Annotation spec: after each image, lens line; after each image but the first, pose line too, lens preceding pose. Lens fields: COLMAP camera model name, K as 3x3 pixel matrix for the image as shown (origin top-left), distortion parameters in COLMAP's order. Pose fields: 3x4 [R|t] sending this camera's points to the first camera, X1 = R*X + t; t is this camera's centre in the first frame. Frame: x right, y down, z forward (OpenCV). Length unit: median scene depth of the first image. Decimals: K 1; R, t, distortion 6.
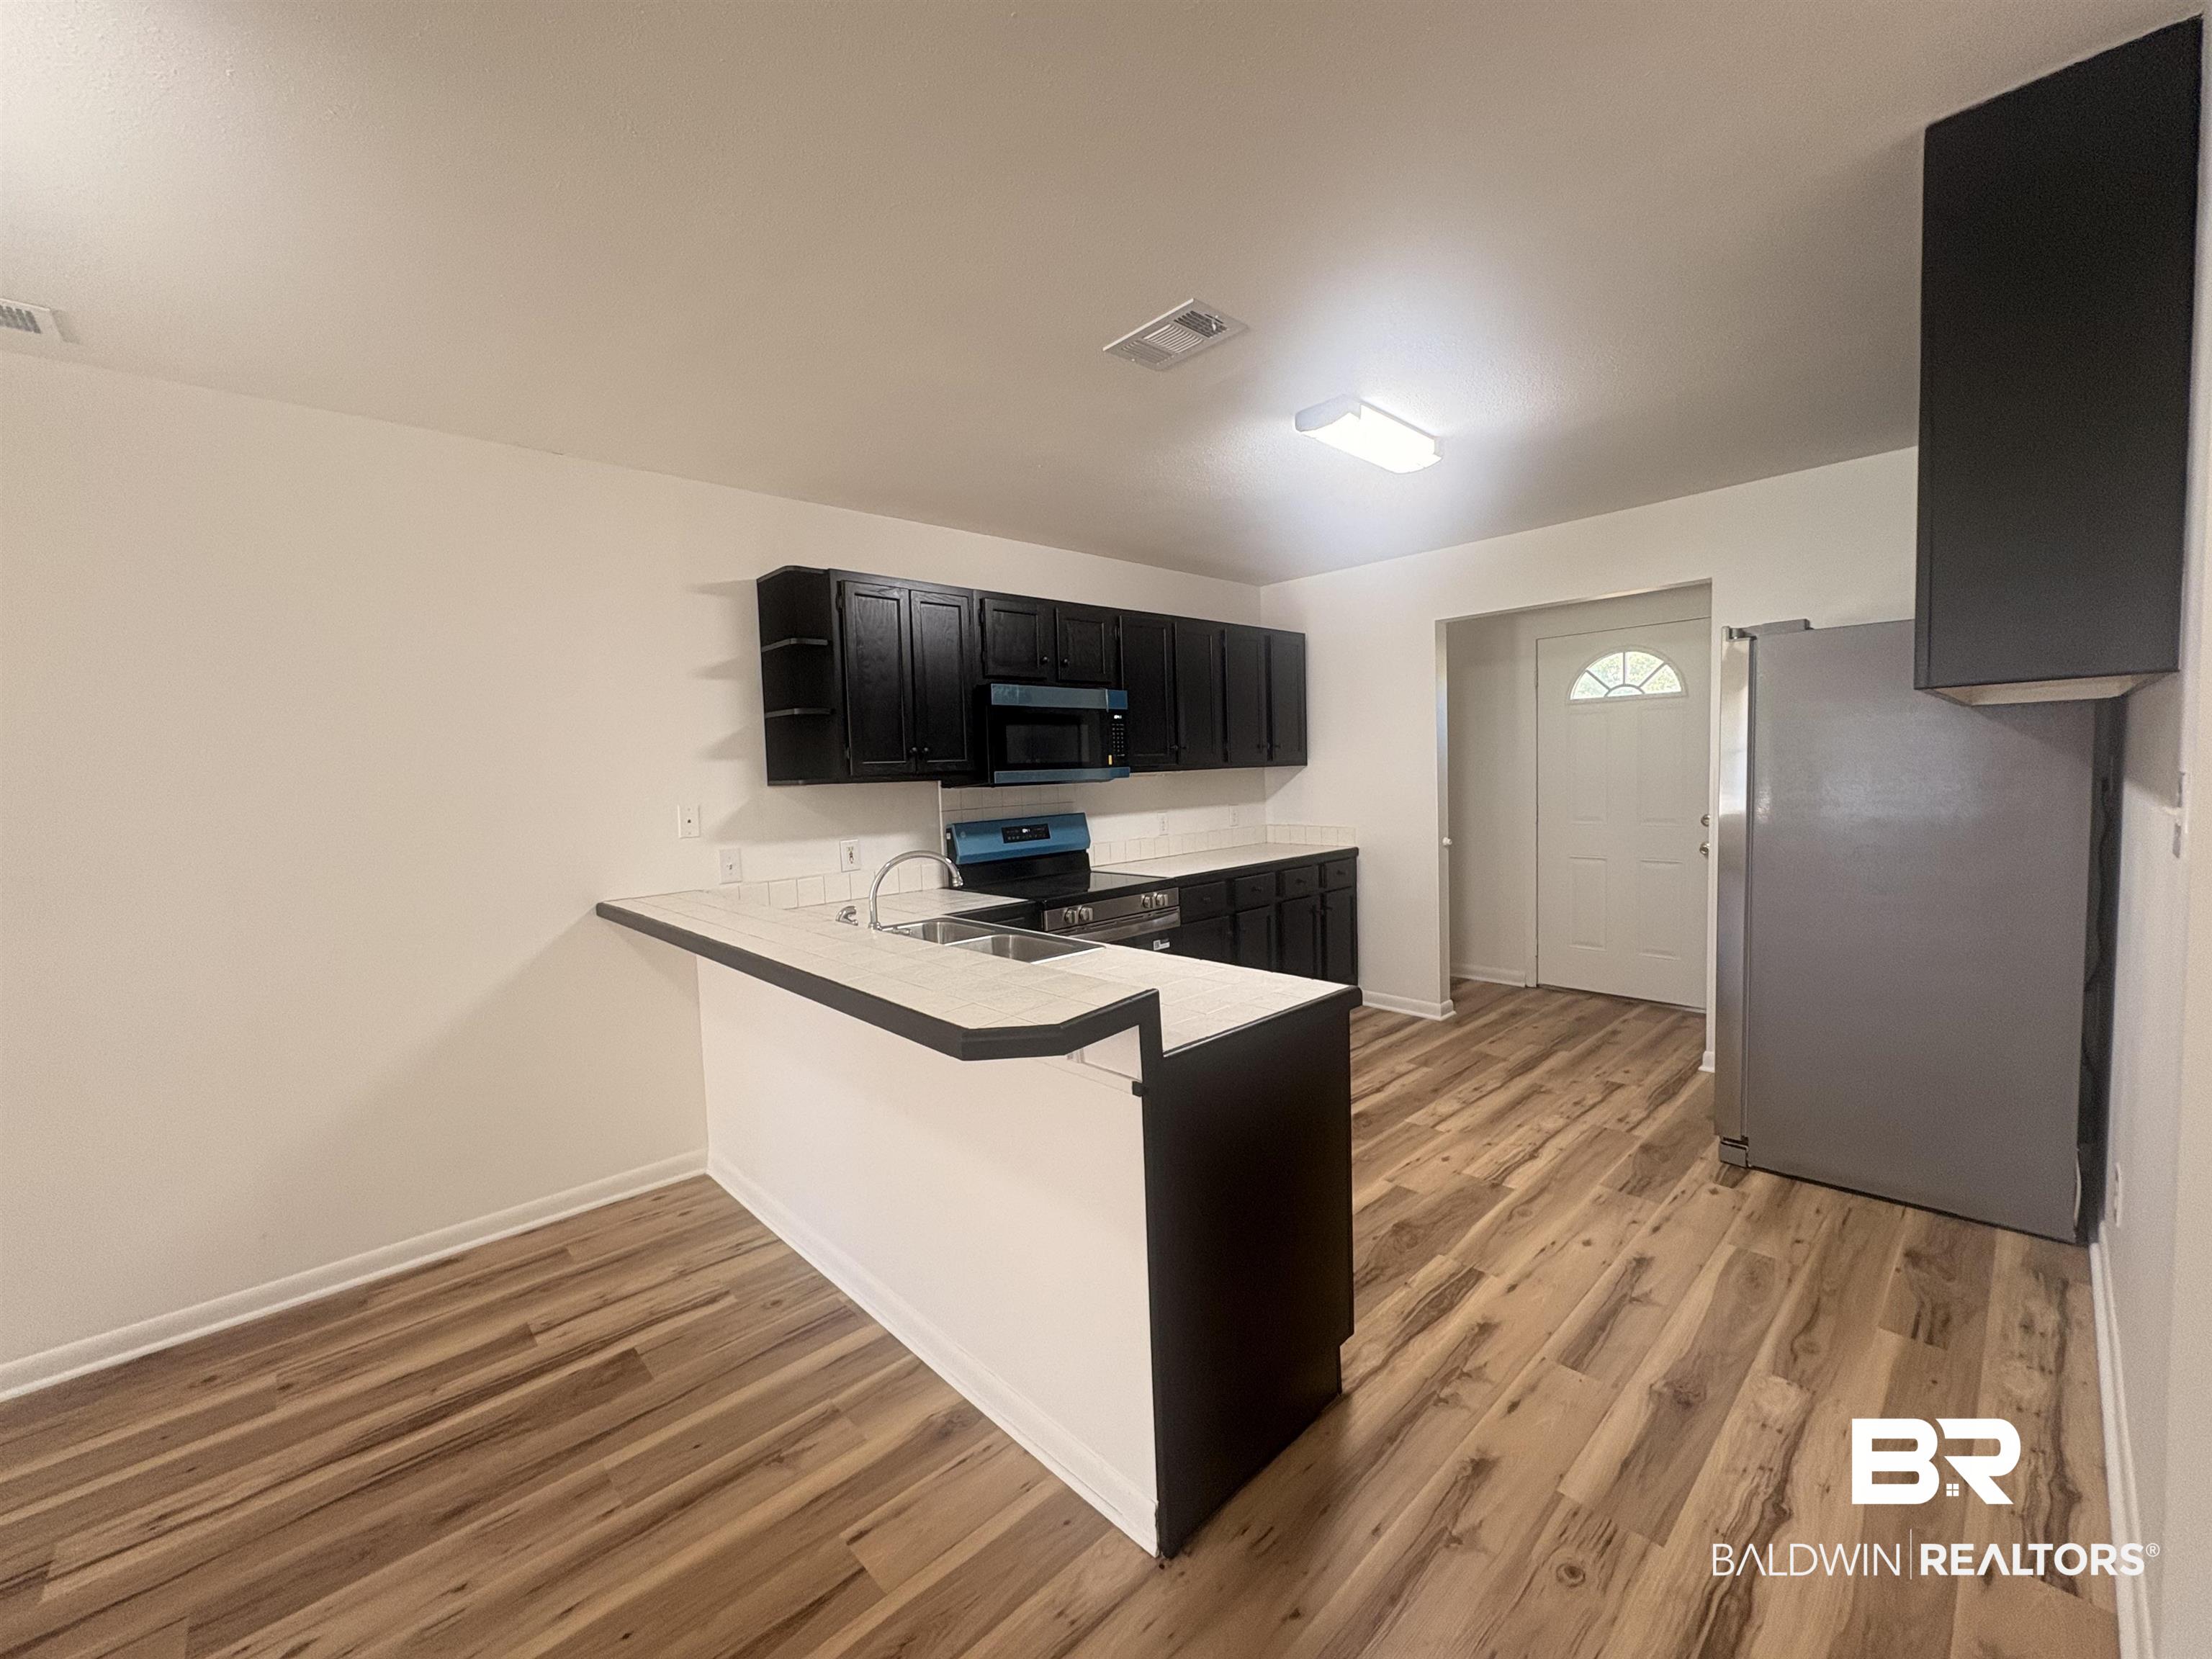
lens RADIAL K [[882.7, 0, 1109.9], [0, 882.7, 818.6], [0, 0, 1]] dist [0.001831, -0.000418]
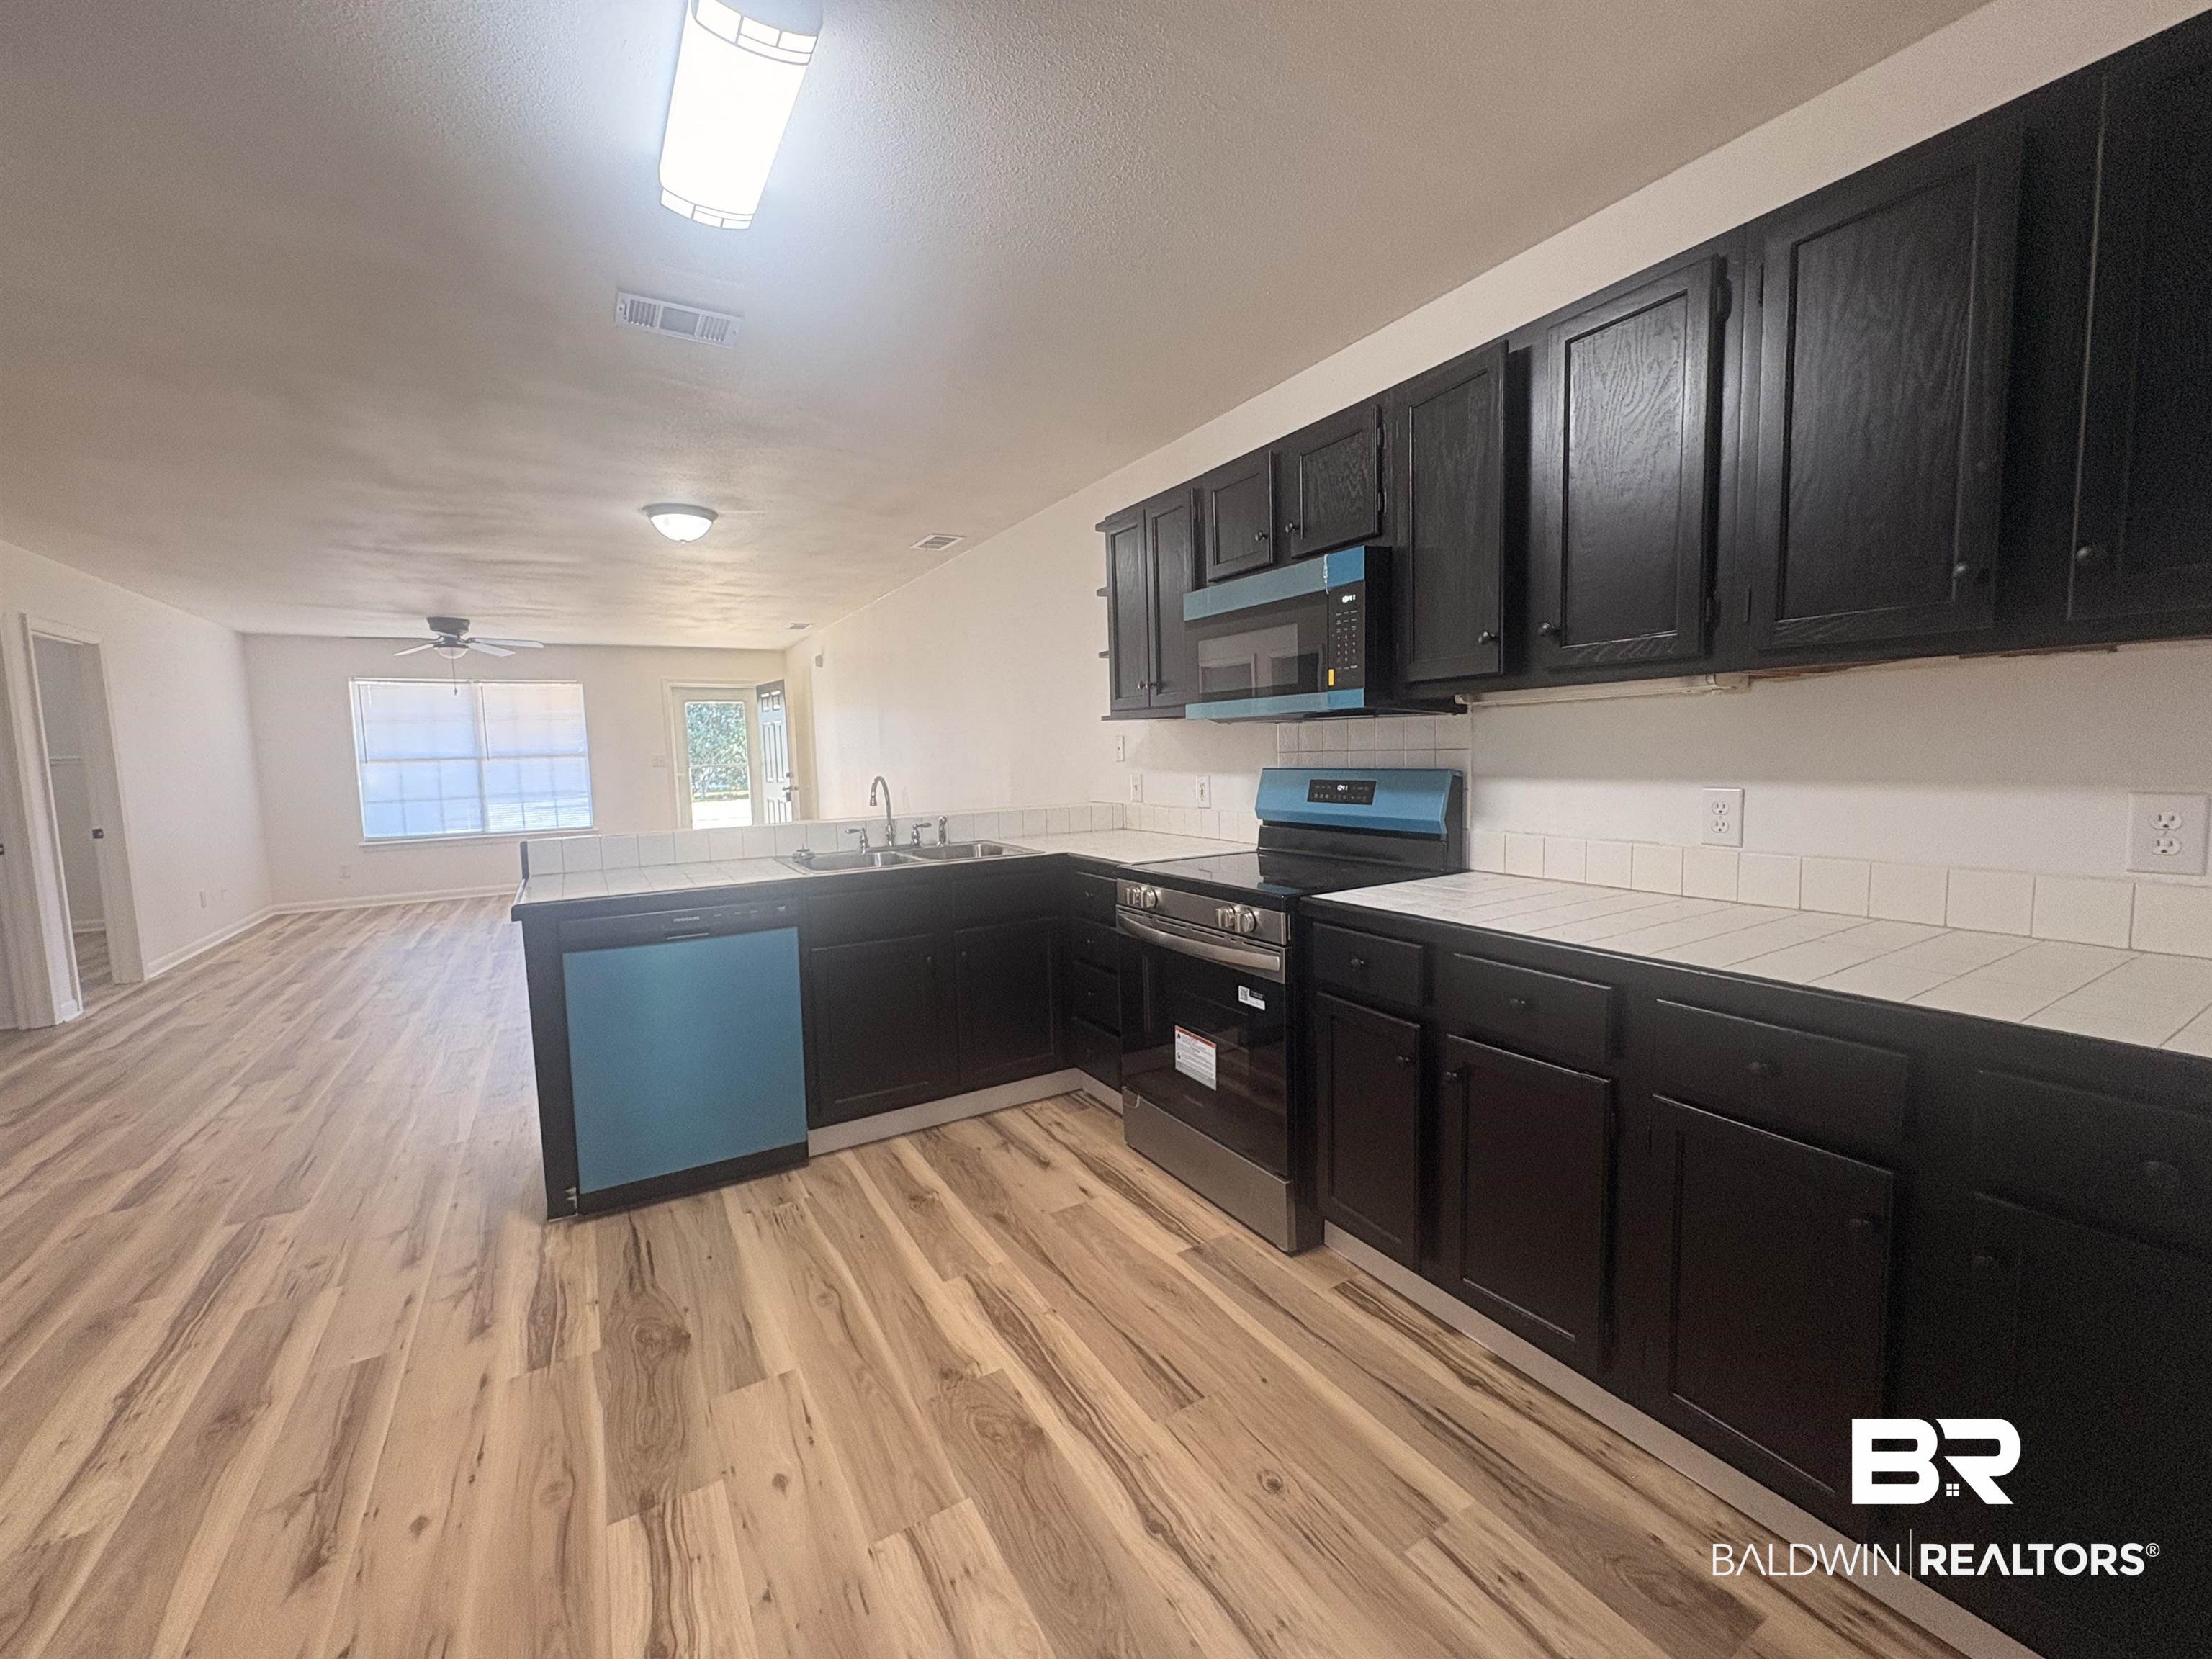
lens RADIAL K [[882.7, 0, 1098.5], [0, 882.7, 825.1], [0, 0, 1]] dist [0.001831, -0.000418]
pose [[-0.217693, 0.124475, -0.968047, 0.934499], [-0.019905, 0.991062, 0.131911, -0.067304], [0.975814, 0.047985, -0.213269, 1.512967]]
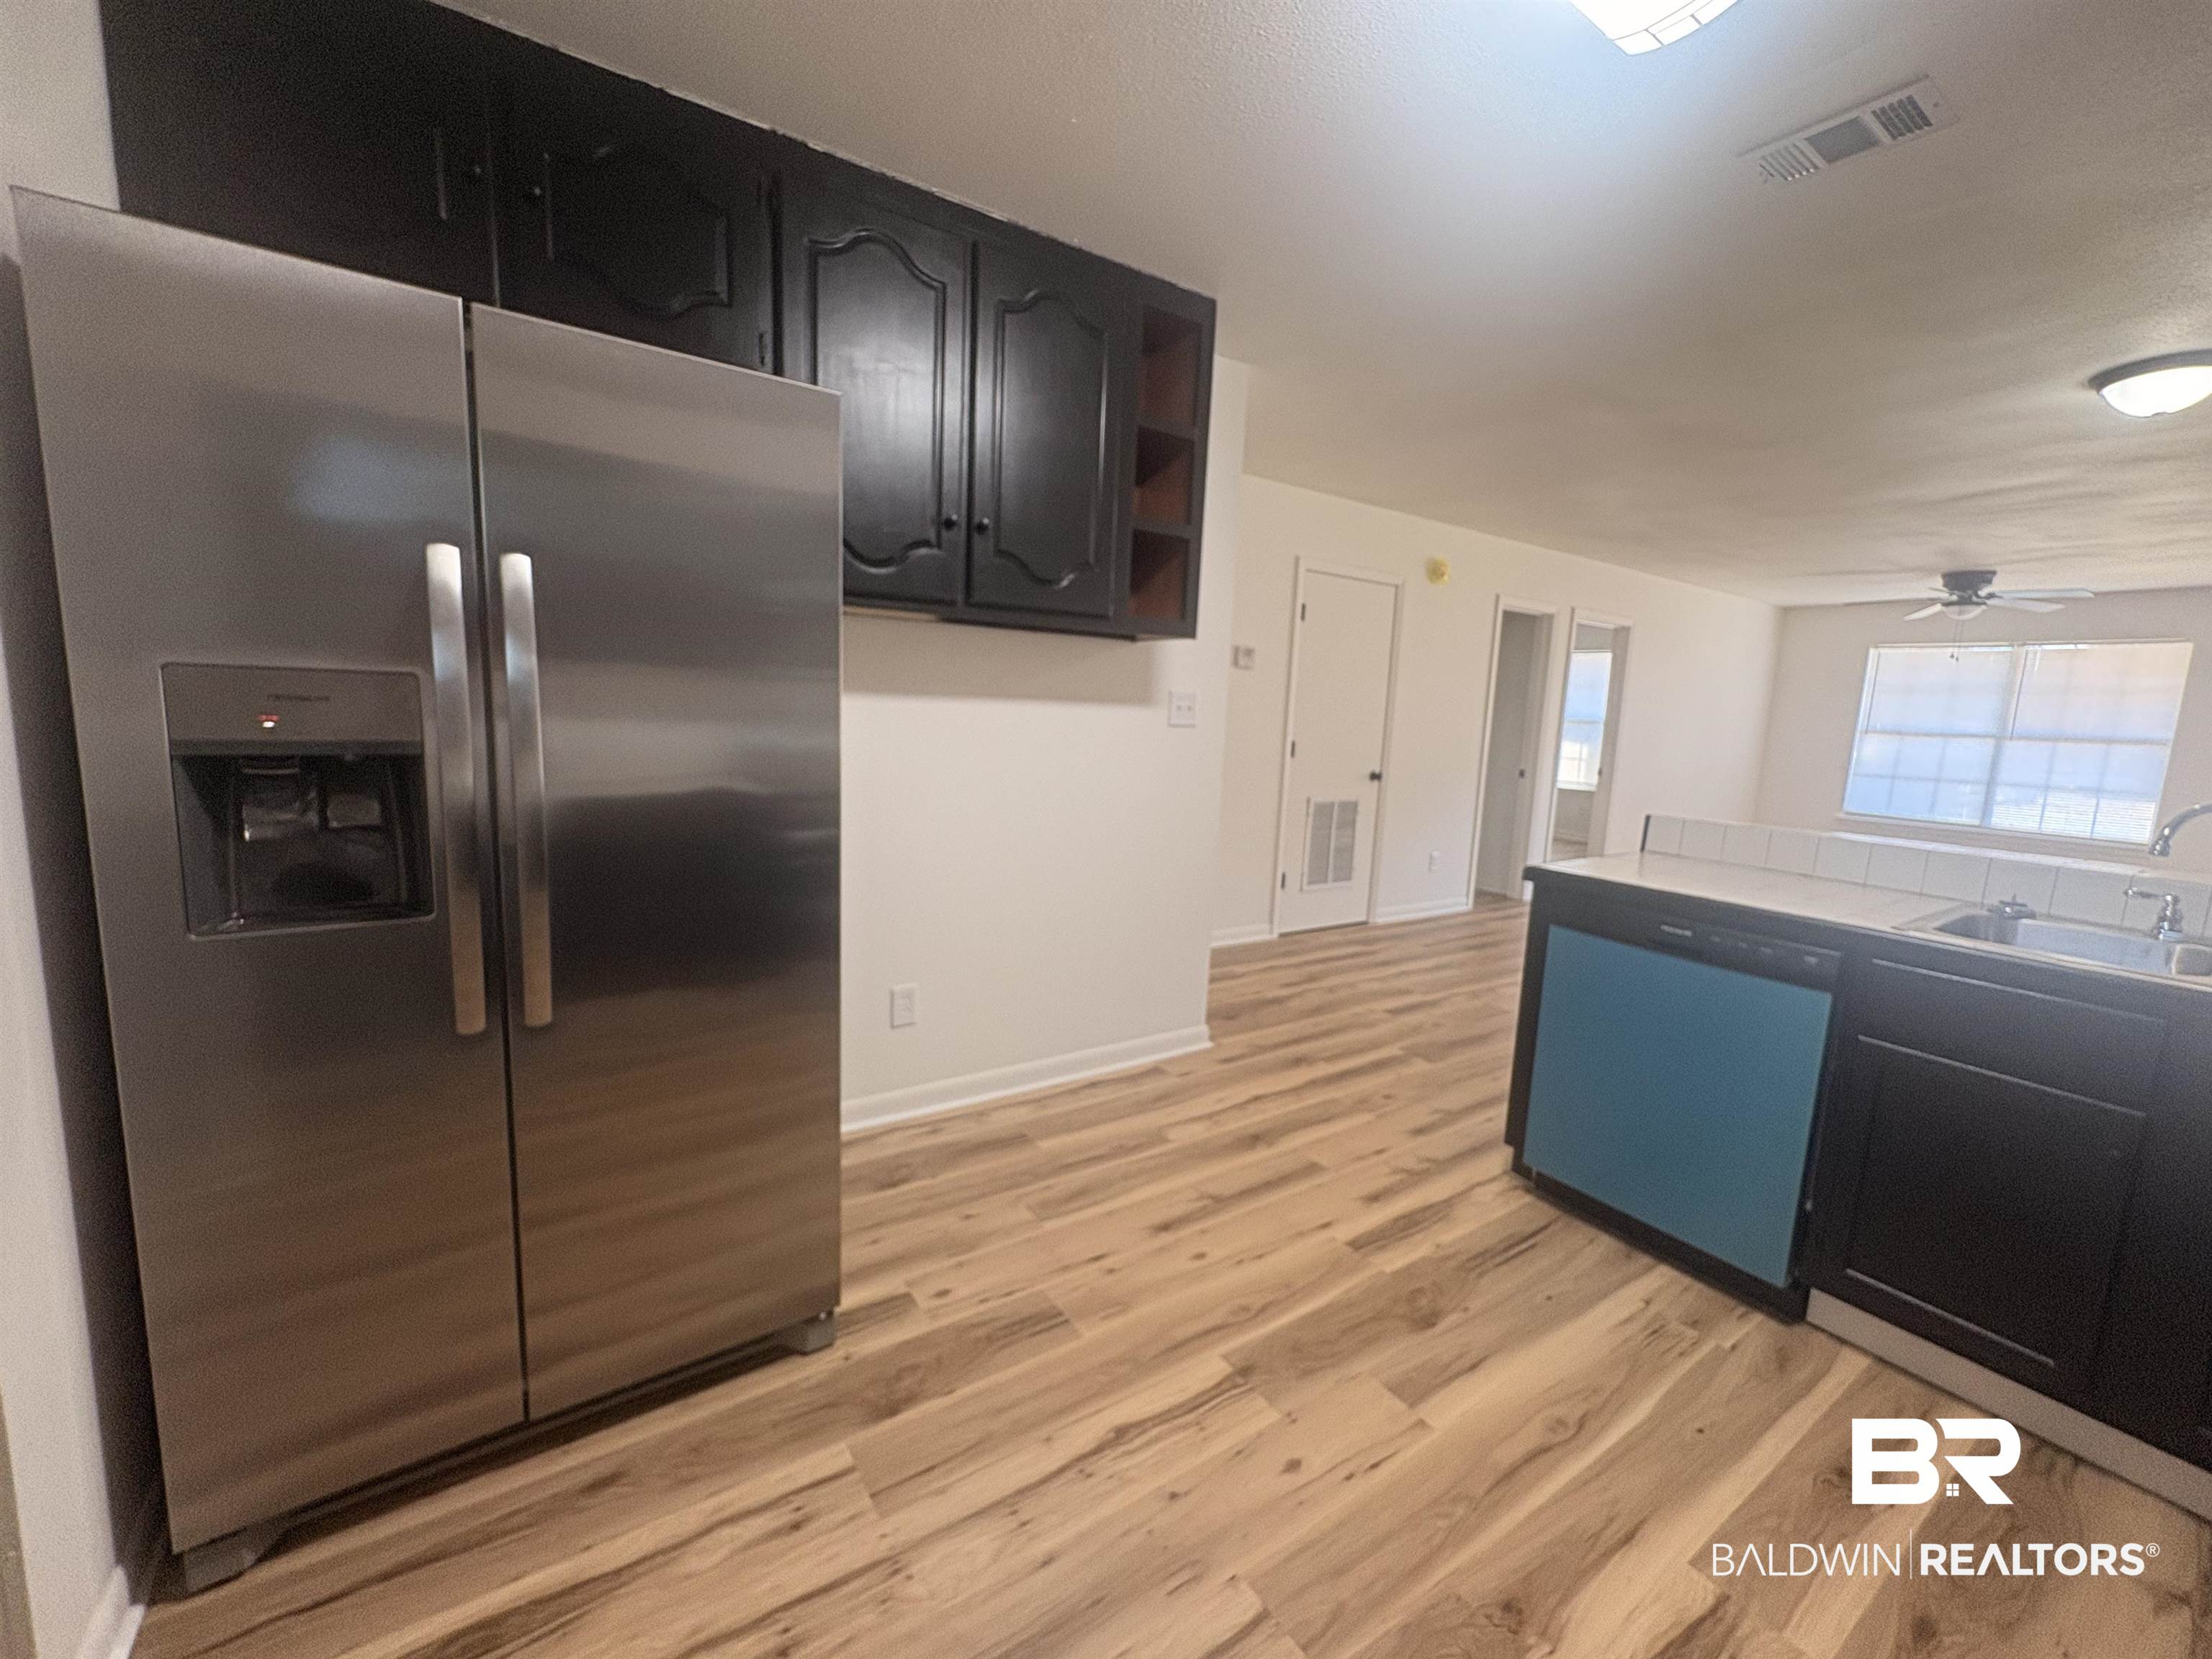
lens RADIAL K [[882.7, 0, 1110.7], [0, 882.7, 830.0], [0, 0, 1]] dist [0.001831, -0.000418]
pose [[-0.987006, -0.032675, 0.157326, 0.495084], [-0.002253, 0.981824, 0.189778, -0.067787], [-0.160668, 0.186958, -0.969140, 1.705830]]
